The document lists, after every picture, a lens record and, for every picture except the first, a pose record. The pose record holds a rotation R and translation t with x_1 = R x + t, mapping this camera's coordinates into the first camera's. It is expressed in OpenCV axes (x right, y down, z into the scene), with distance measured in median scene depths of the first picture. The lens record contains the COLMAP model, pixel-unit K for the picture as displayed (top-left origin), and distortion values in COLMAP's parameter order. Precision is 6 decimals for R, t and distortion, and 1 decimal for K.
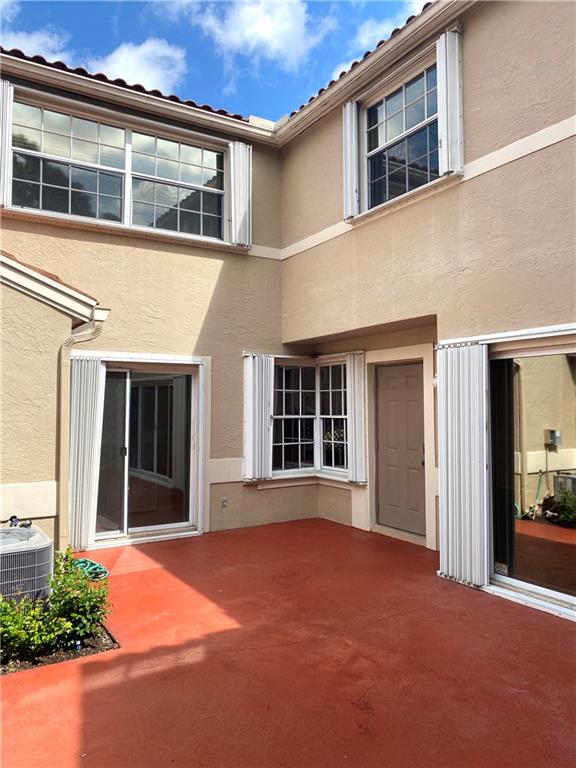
lens RADIAL K [[581.8, 0, 288.0], [0, 581.8, 381.7], [0, 0, 1]] dist [0.064405, -0.072099]
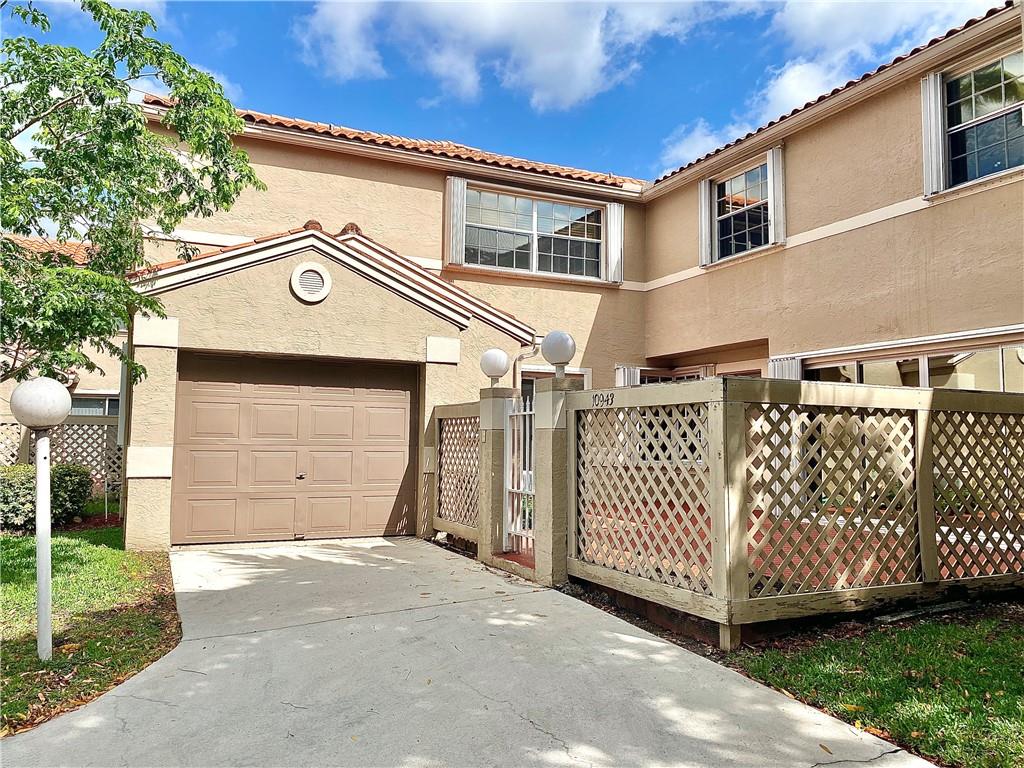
lens RADIAL K [[775.7, 0, 504.5], [0, 775.7, 383.5], [0, 0, 1]] dist [0.064405, -0.072099]
pose [[0.992734, 0.002801, -0.120295, -0.132138], [-0.006600, 0.999491, -0.031198, 0.050154], [0.120147, 0.031766, 0.992248, -0.818940]]
